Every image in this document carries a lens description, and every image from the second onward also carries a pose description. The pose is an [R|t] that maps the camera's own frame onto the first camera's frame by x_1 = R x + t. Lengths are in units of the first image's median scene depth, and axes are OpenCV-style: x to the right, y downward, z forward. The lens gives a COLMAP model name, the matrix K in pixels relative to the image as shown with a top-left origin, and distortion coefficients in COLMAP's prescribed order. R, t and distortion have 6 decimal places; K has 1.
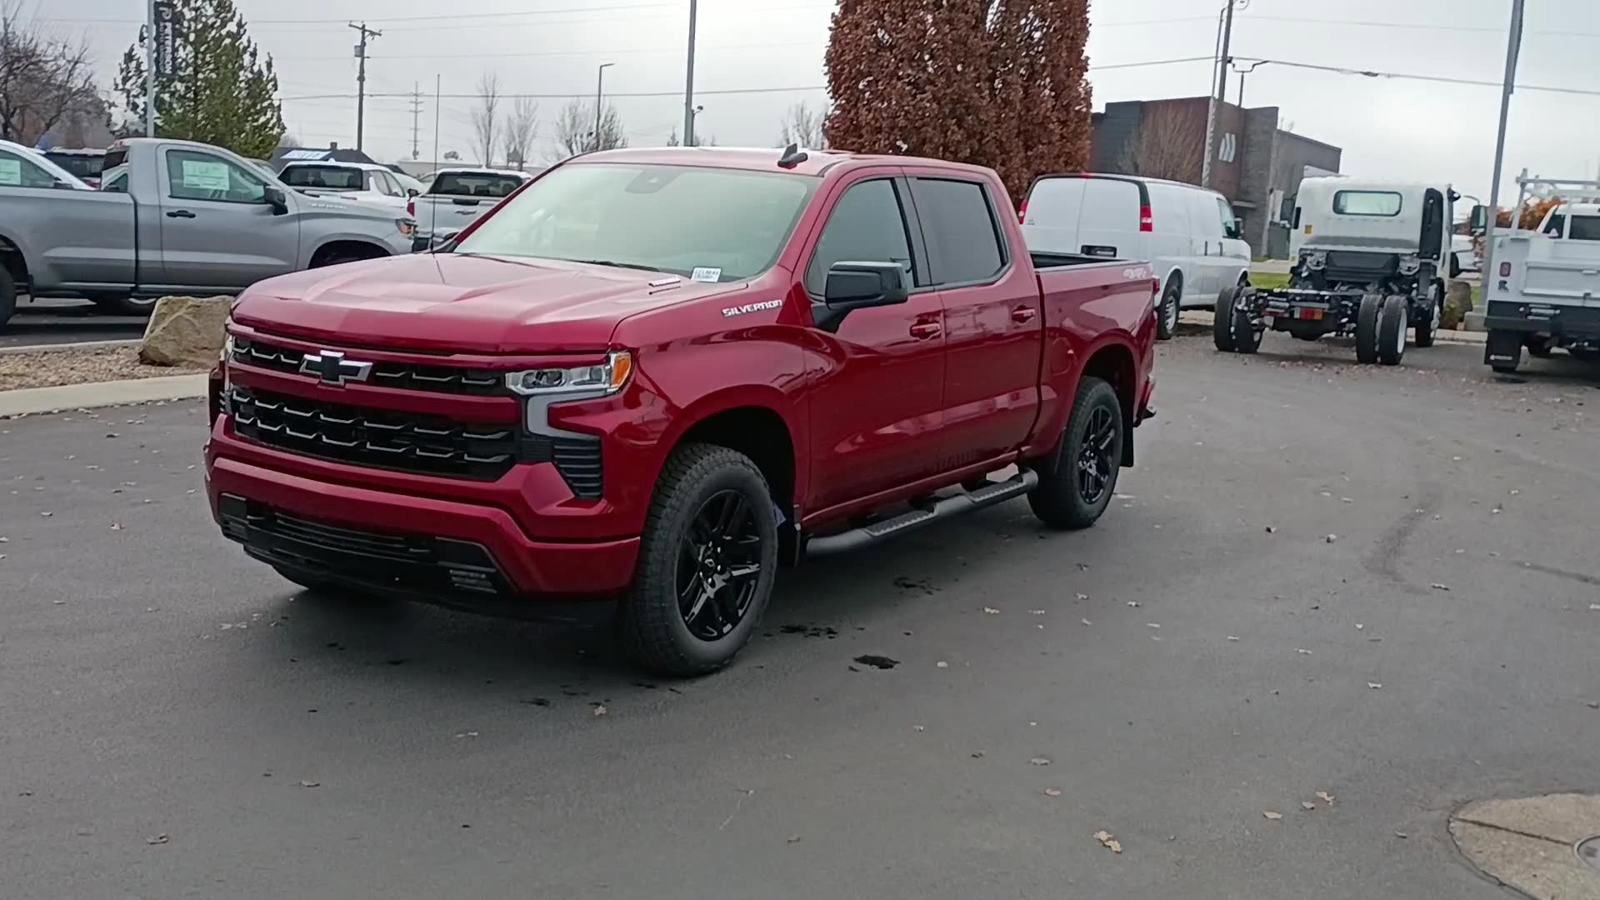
lens RADIAL K [[1684.4, 0, 793.4], [0, 1684.4, 424.2], [0, 0, 1]] dist [0.053761, -0.024133]
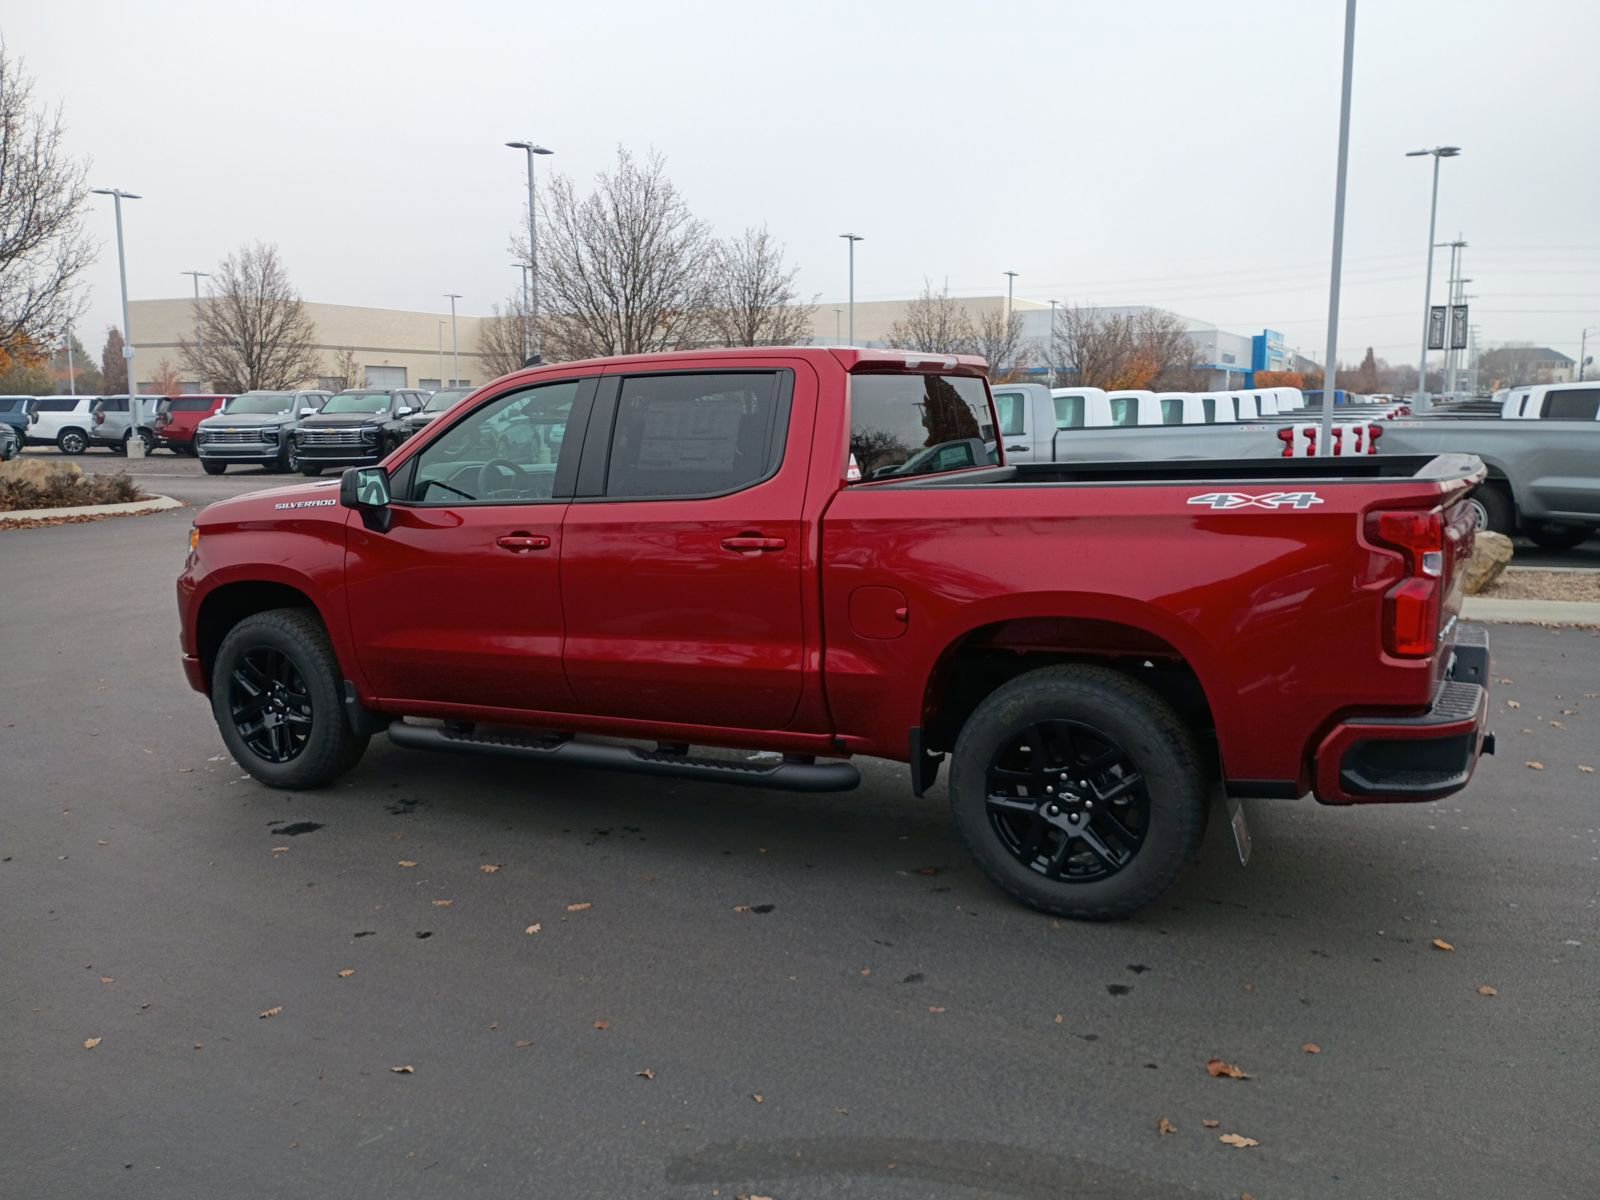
lens RADIAL K [[1322.0, 0, 794.6], [0, 1322.0, 603.5], [0, 0, 1]] dist [0.058725, -0.058858]
pose [[0.040991, 0.090922, -0.995014, 0.630515], [-0.110859, 0.990116, 0.085908, -0.079760], [0.992990, 0.106785, 0.050666, 0.869581]]
